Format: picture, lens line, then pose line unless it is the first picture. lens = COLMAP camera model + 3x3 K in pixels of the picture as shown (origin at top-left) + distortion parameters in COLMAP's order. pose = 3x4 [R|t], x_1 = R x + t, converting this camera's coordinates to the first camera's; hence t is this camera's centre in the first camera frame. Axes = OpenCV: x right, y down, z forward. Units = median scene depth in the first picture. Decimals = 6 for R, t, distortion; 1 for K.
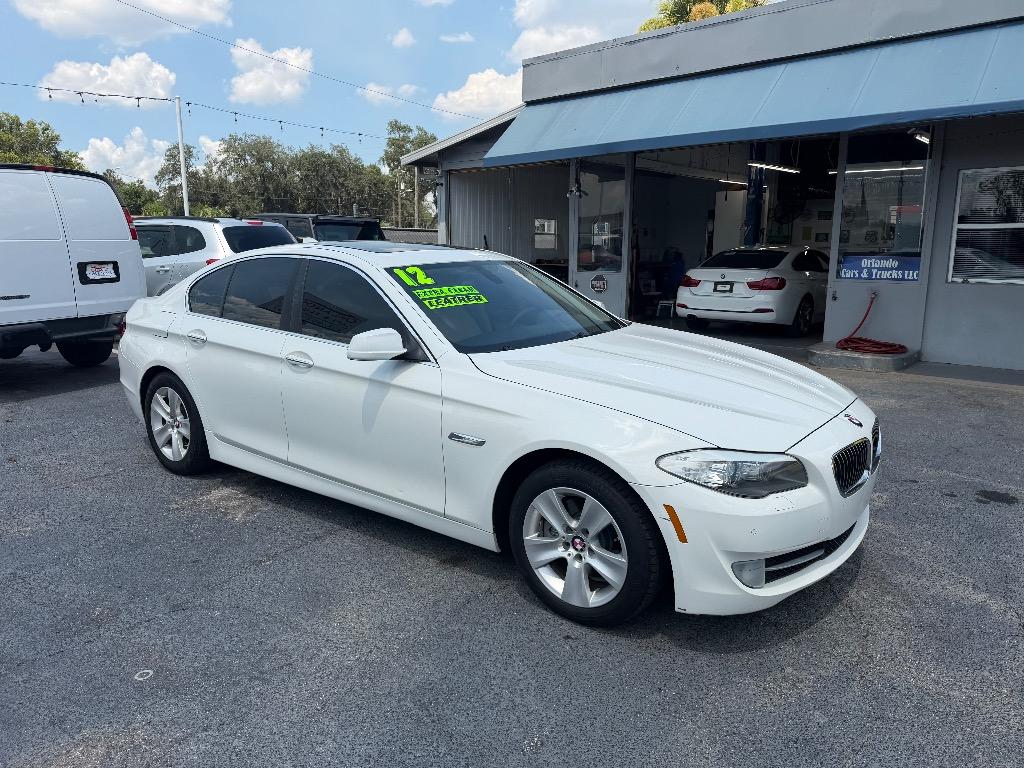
lens RADIAL K [[721.9, 0, 512.0], [0, 721.9, 384.0], [0, 0, 1]] dist [0.007104, -0.001632]
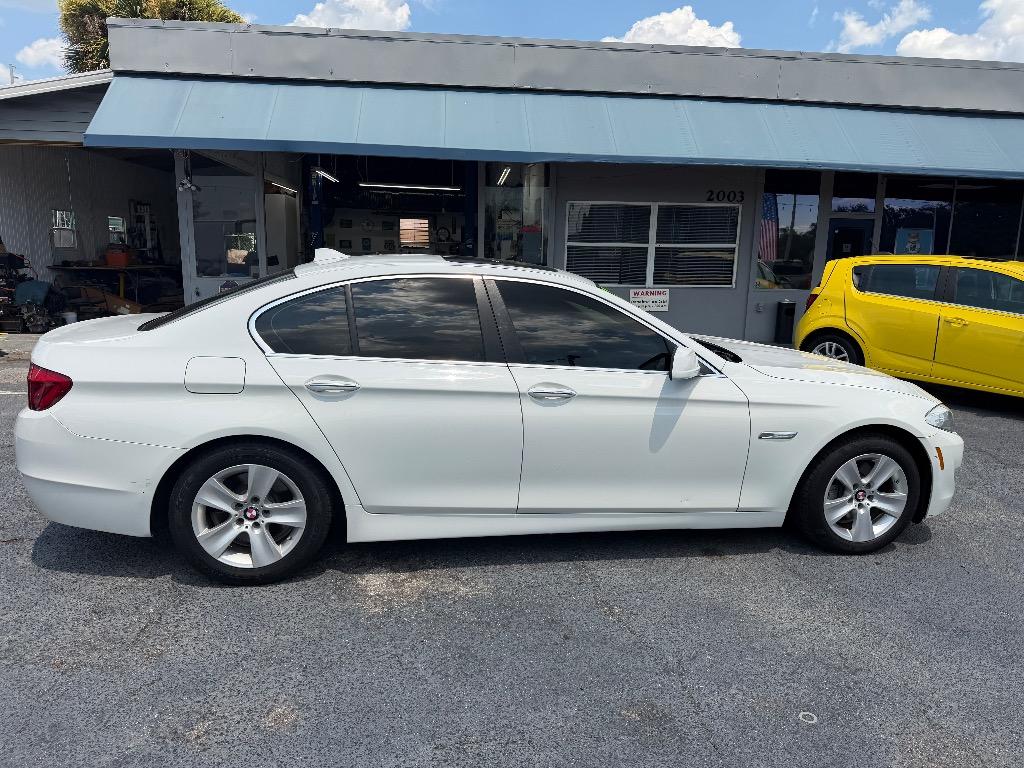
lens RADIAL K [[730.7, 0, 509.4], [0, 730.7, 379.4], [0, 0, 1]] dist [0.162266, -0.278266]
pose [[0.677868, -0.112325, 0.726552, -0.446179], [0.119929, 0.991916, 0.041458, -0.041640], [-0.725335, 0.059032, 0.685860, 0.176325]]
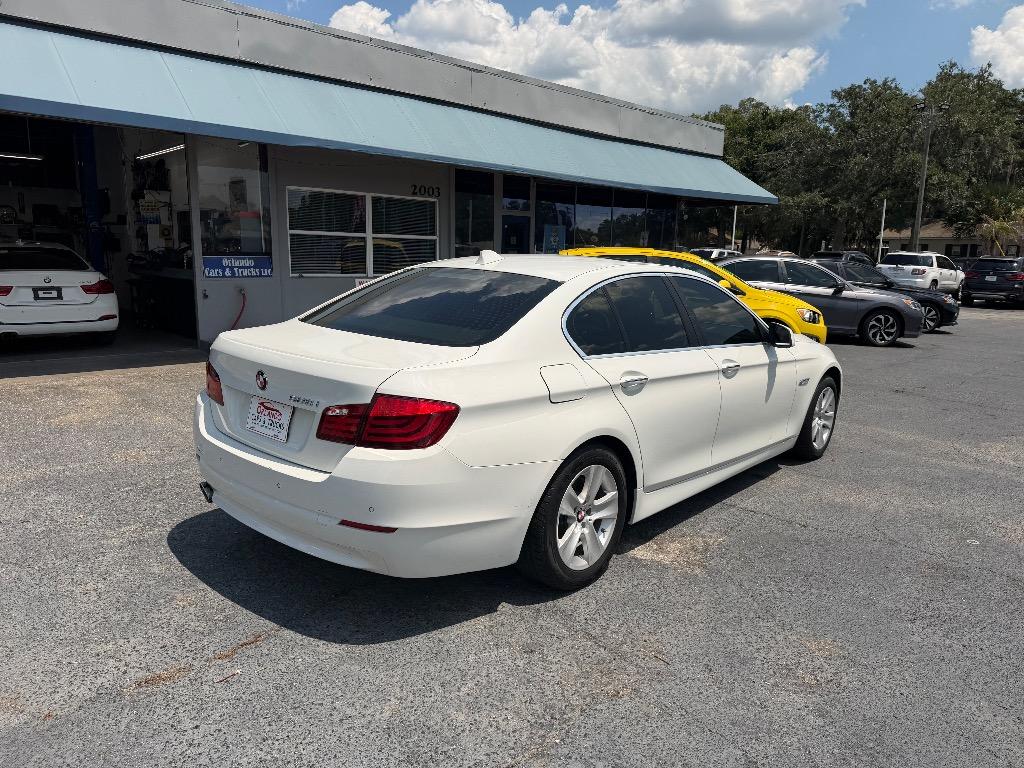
lens RADIAL K [[733.0, 0, 510.4], [0, 733.0, 392.0], [0, 0, 1]] dist [0.009016, -0.001054]
pose [[0.059880, -0.191227, 0.979718, -0.638053], [0.165469, 0.969802, 0.179179, -0.113520], [-0.984395, 0.151383, 0.089714, 0.552233]]
